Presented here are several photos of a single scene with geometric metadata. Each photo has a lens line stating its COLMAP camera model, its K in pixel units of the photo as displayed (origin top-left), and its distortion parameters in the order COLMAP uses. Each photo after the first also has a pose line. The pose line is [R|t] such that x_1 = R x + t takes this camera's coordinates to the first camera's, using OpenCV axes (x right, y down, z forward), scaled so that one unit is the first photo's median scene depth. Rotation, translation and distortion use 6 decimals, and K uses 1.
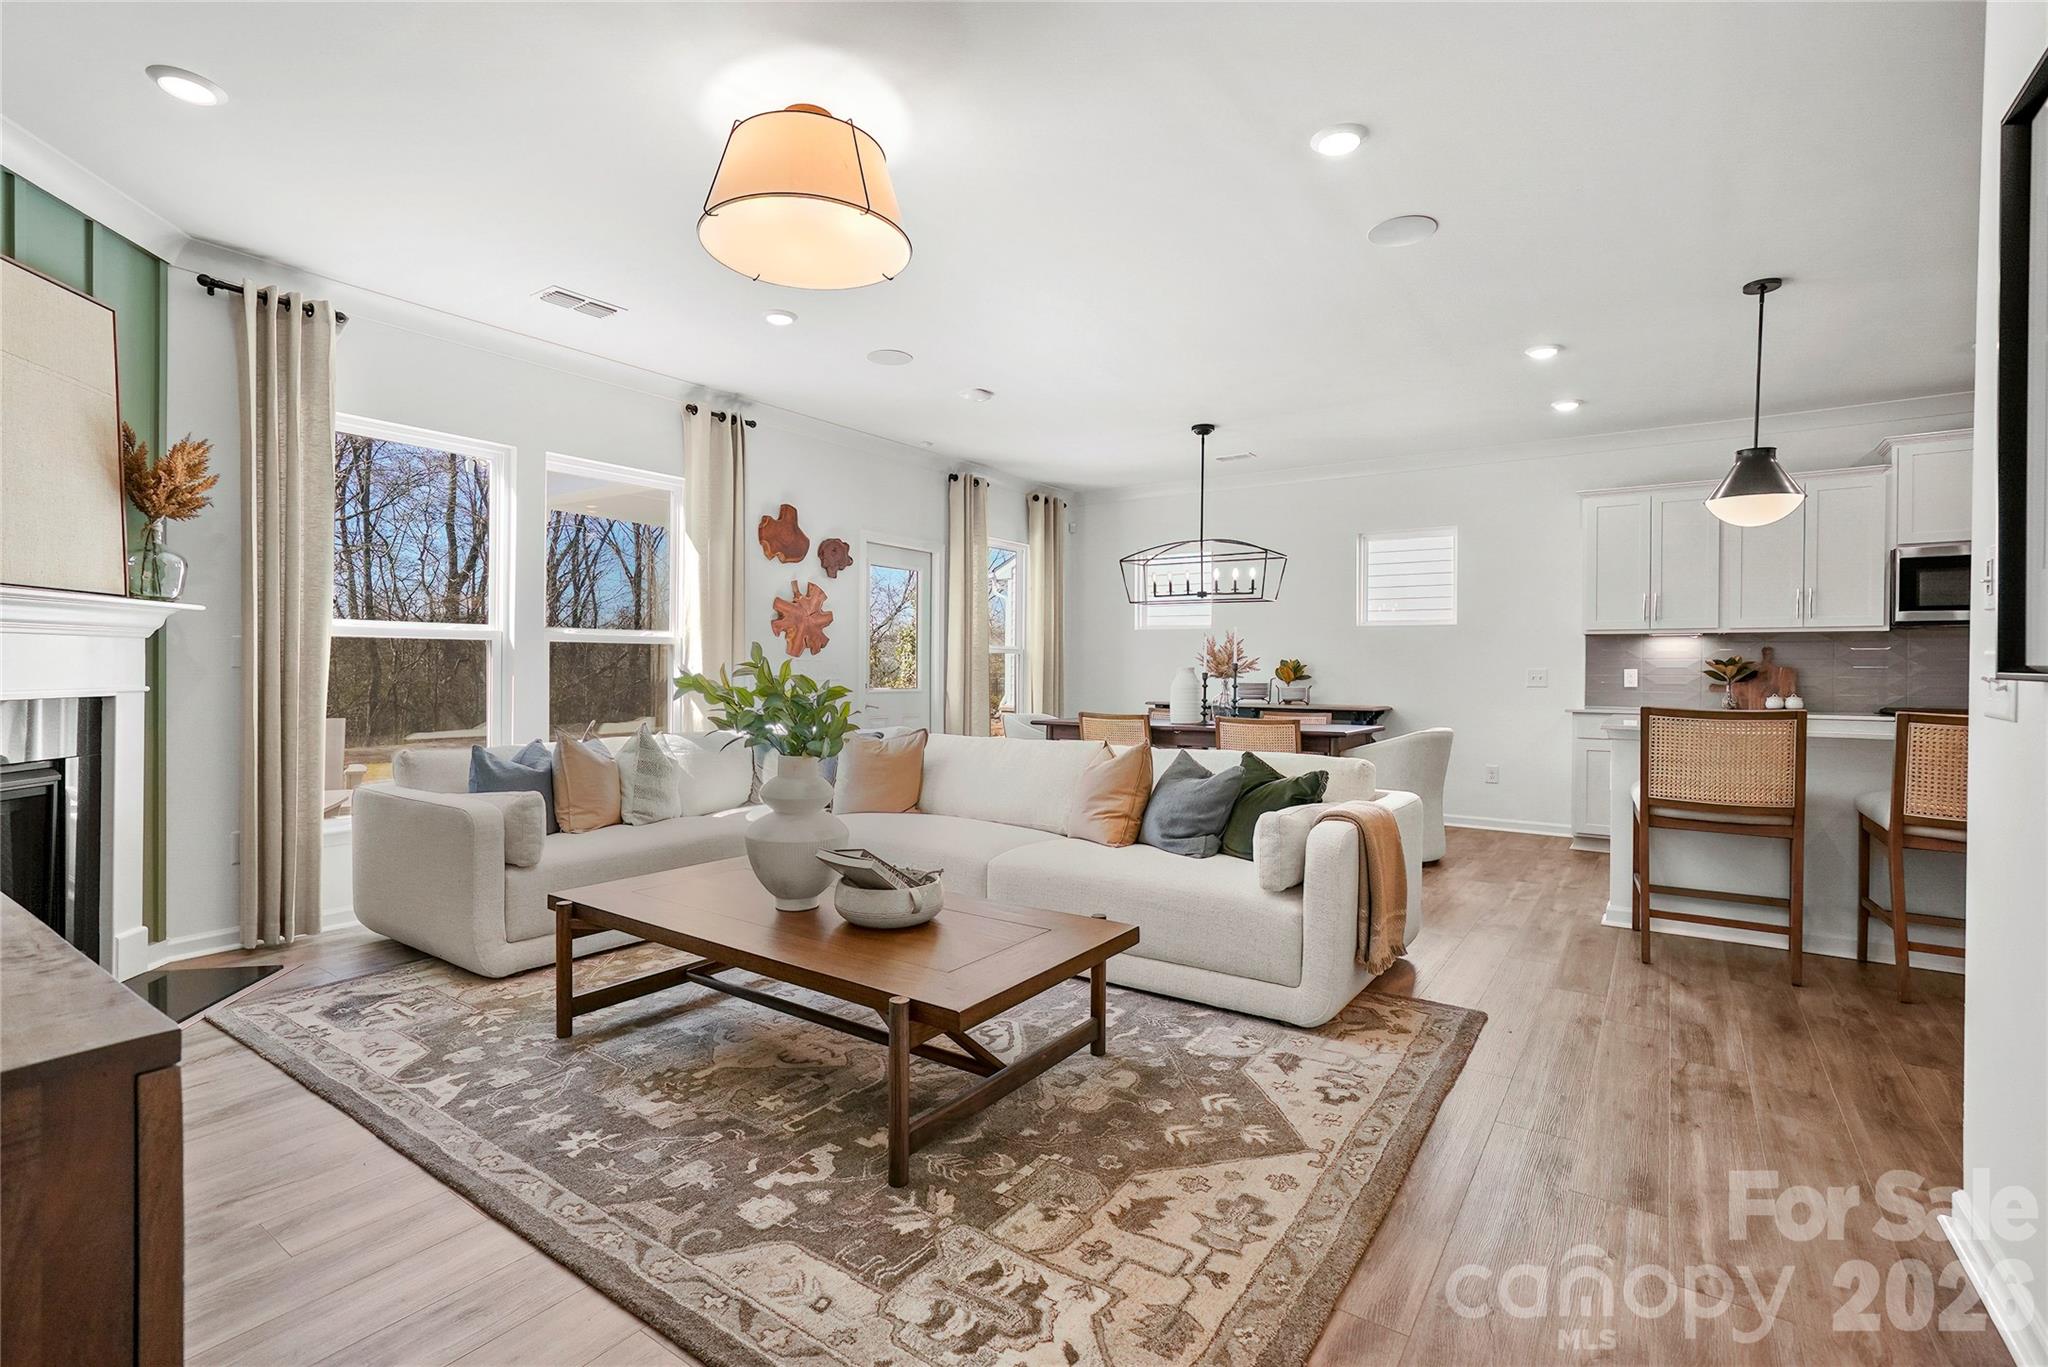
lens RADIAL K [[956.9, 0, 1018.3], [0, 956.9, 648.7], [0, 0, 1]] dist [-0.054946, 0.039861]
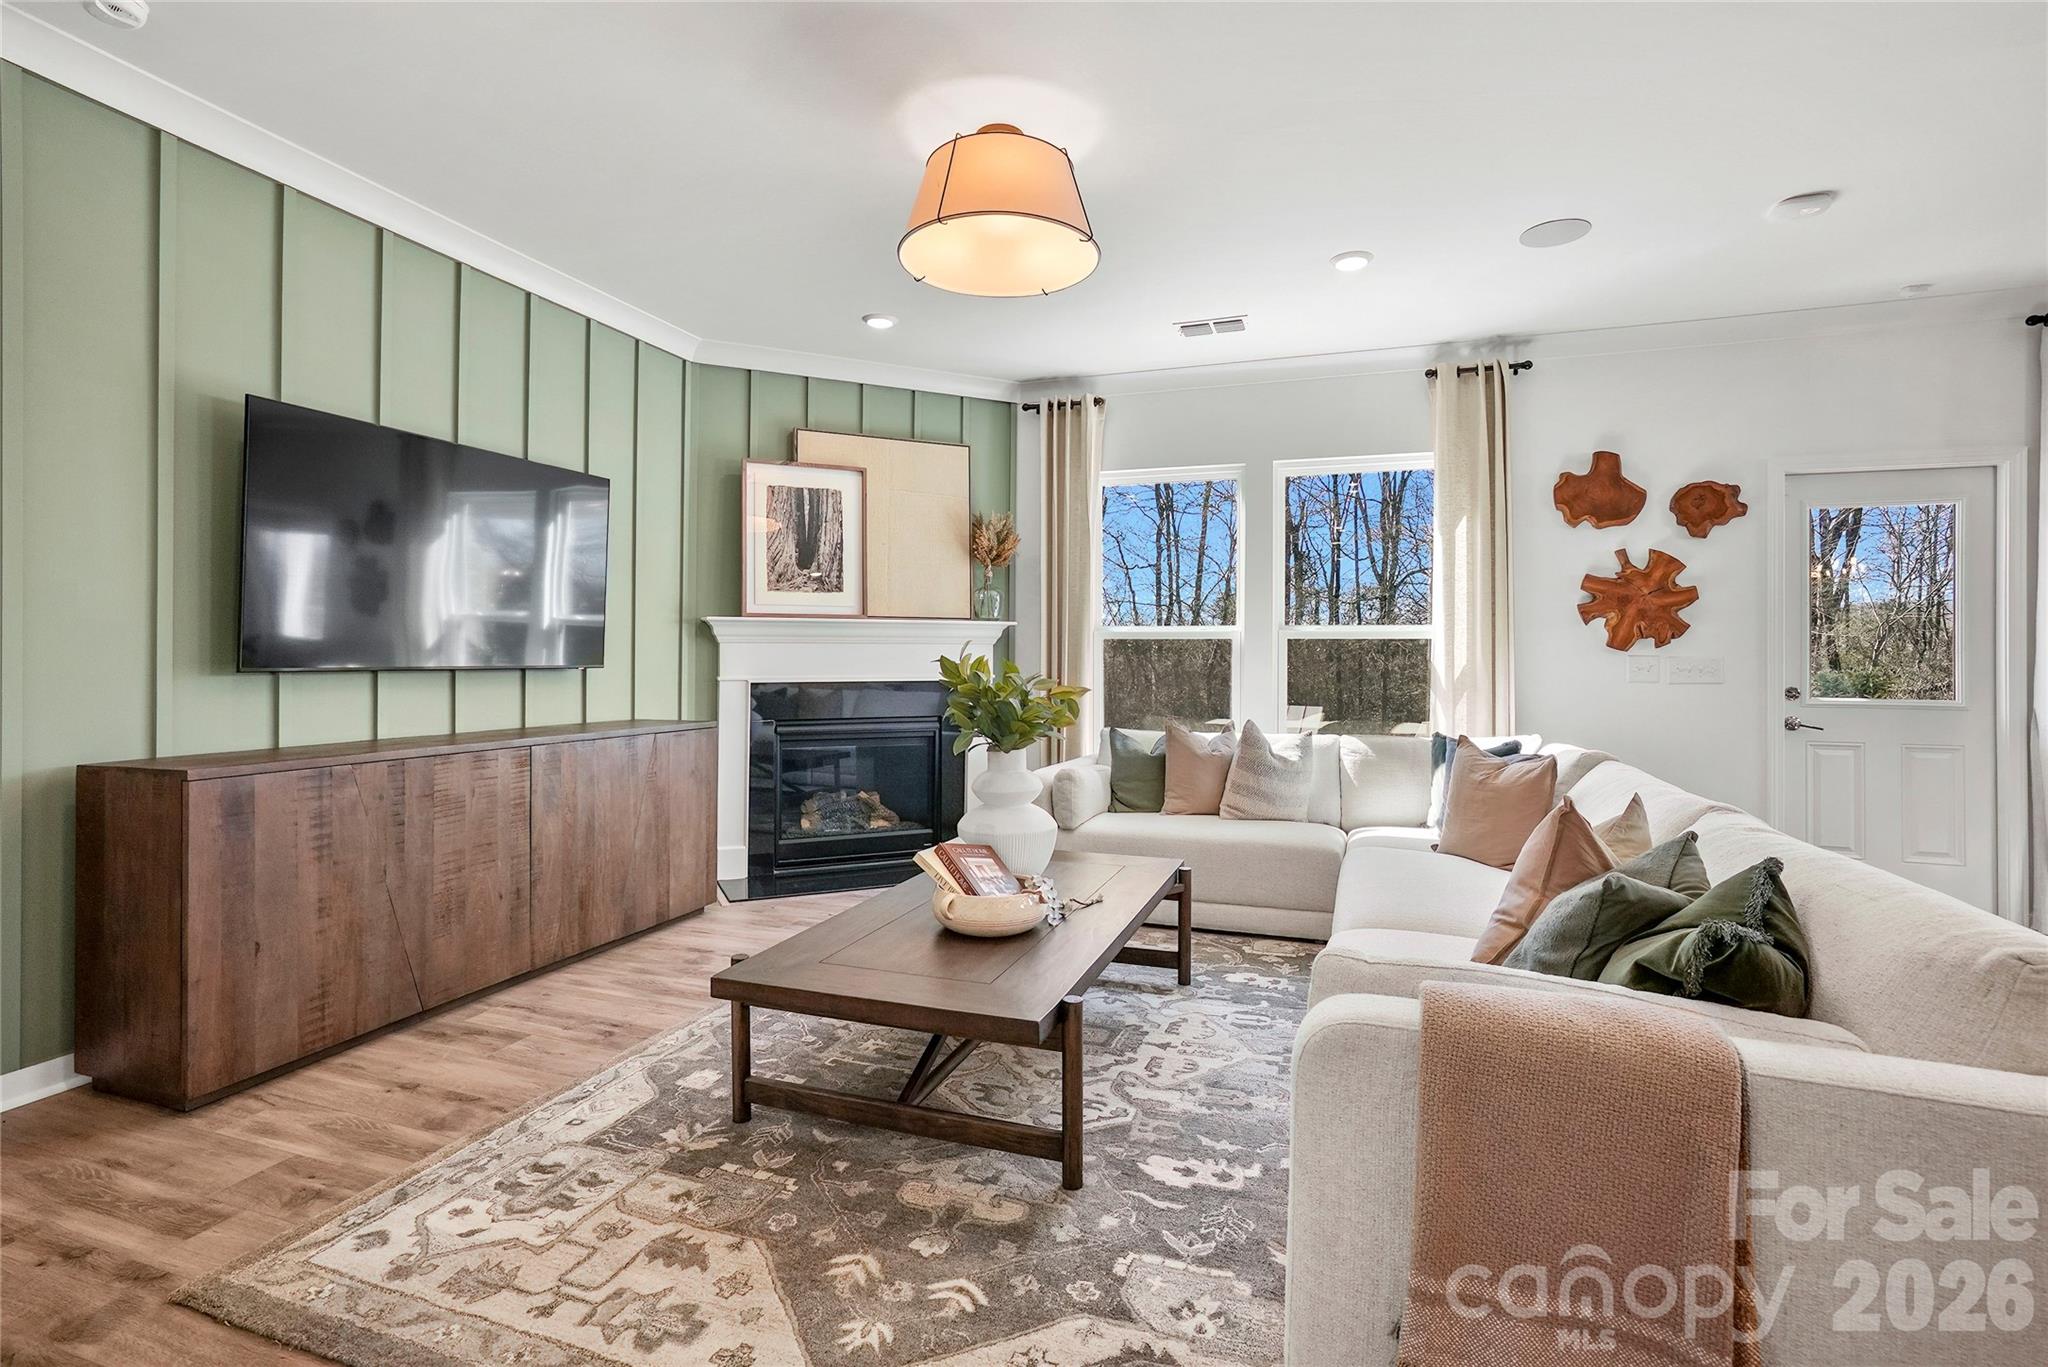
lens RADIAL K [[956.9, 0, 1018.3], [0, 956.9, 648.7], [0, 0, 1]] dist [-0.054946, 0.039861]
pose [[0.260971, -0.010074, -0.965294, 0.559696], [0.017538, 0.999830, -0.005694, 0.004323], [0.965187, -0.015443, 0.261103, 0.541259]]
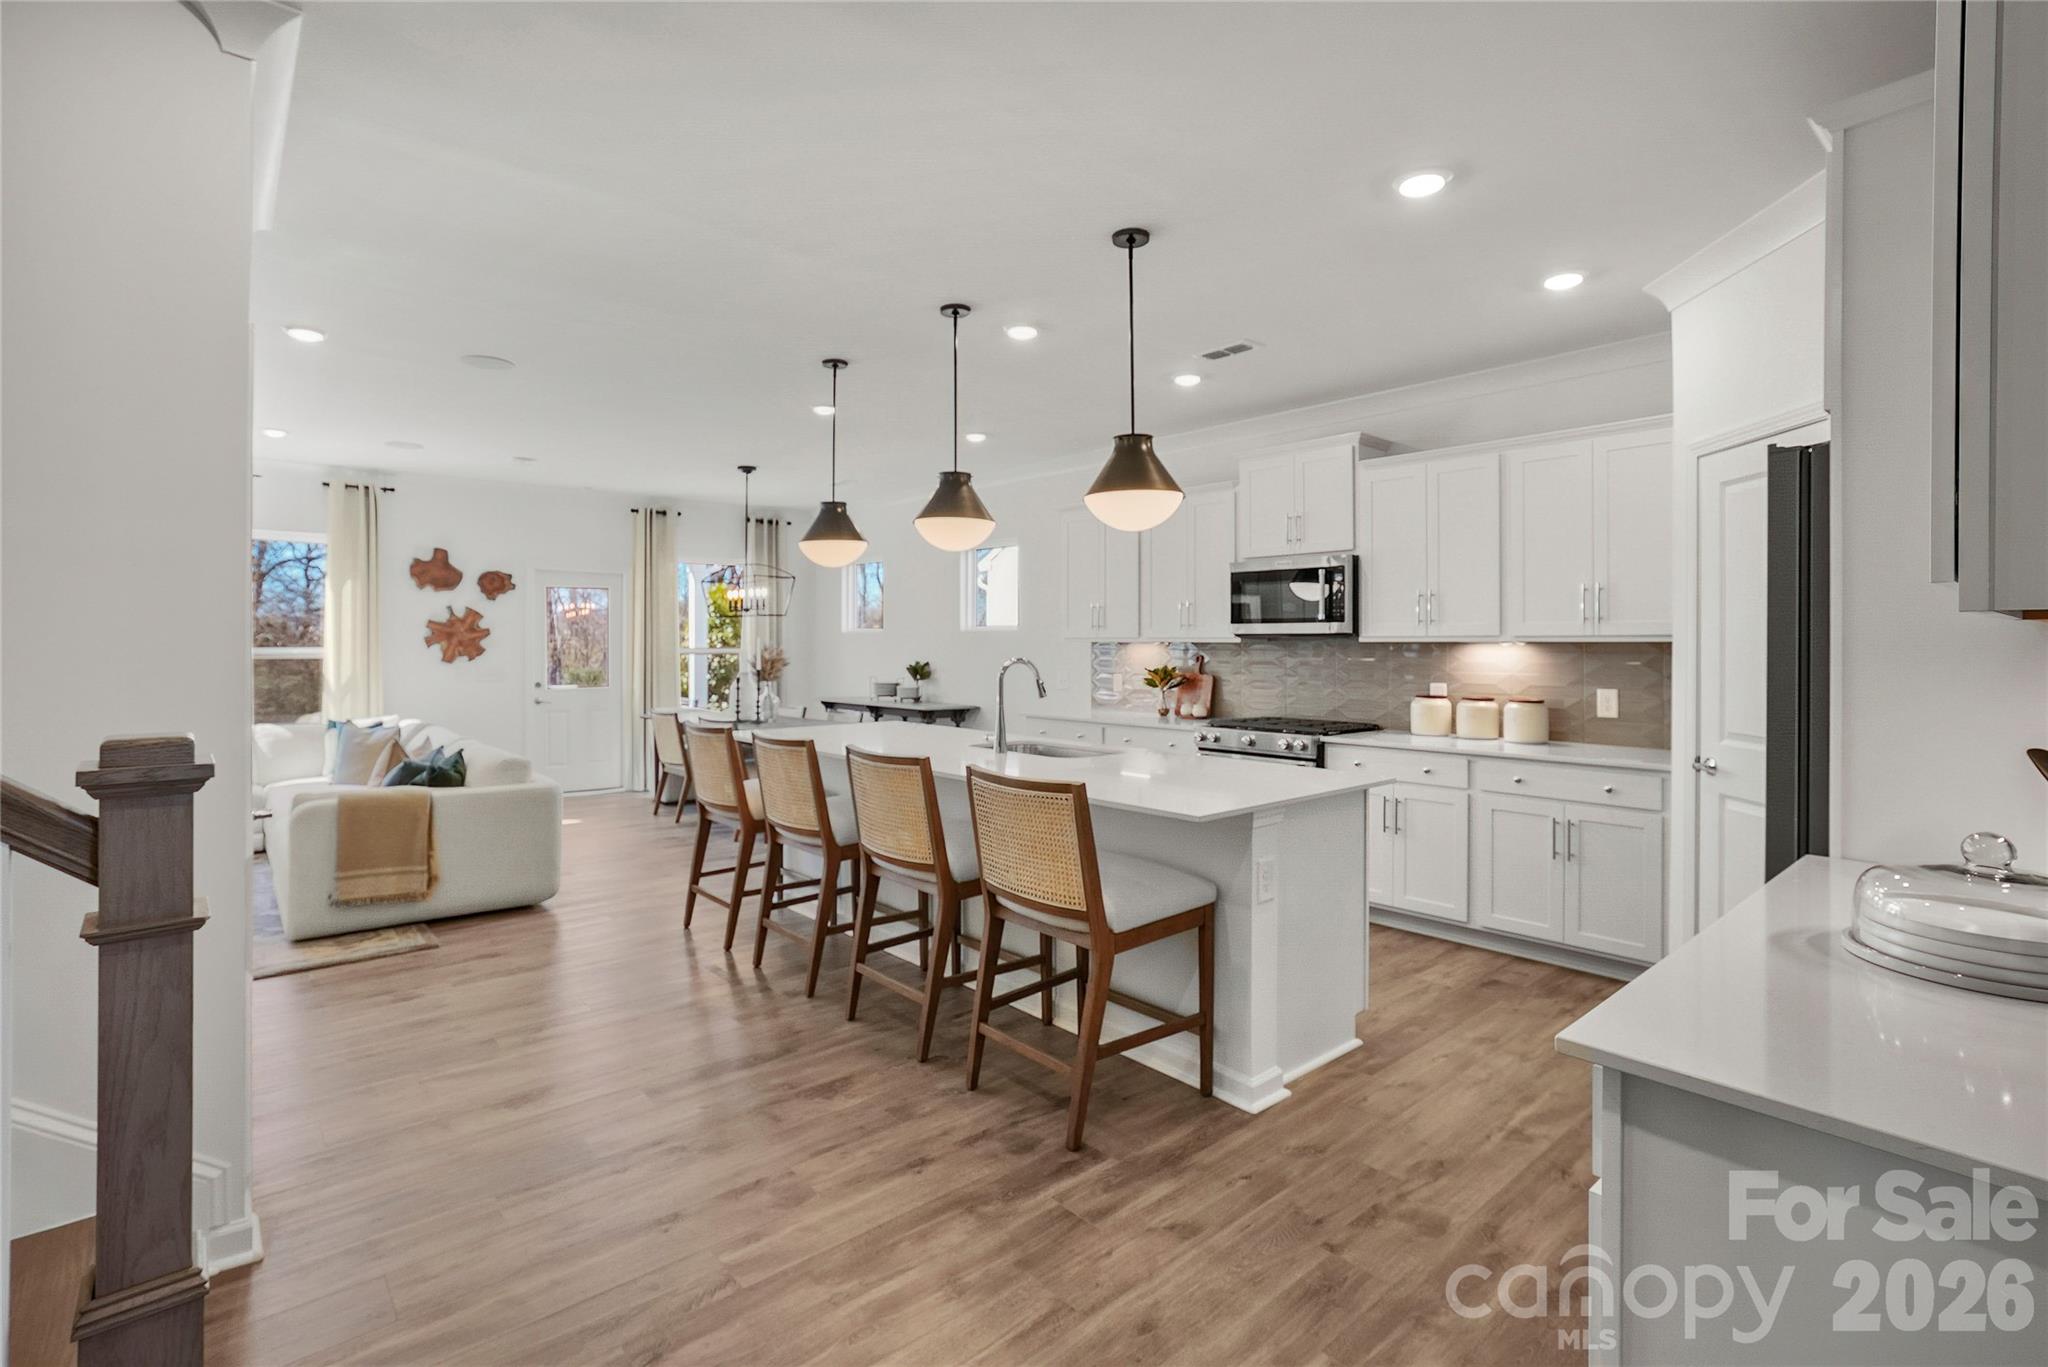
lens RADIAL K [[962.0, 0, 1029.9], [0, 962.0, 644.0], [0, 0, 1]] dist [-0.048935, 0.017730]
pose [[0.971419, -0.005357, -0.237309, 1.307902], [0.010197, 0.999764, 0.019173, -0.055539], [0.237151, -0.021045, 0.971245, -0.095854]]
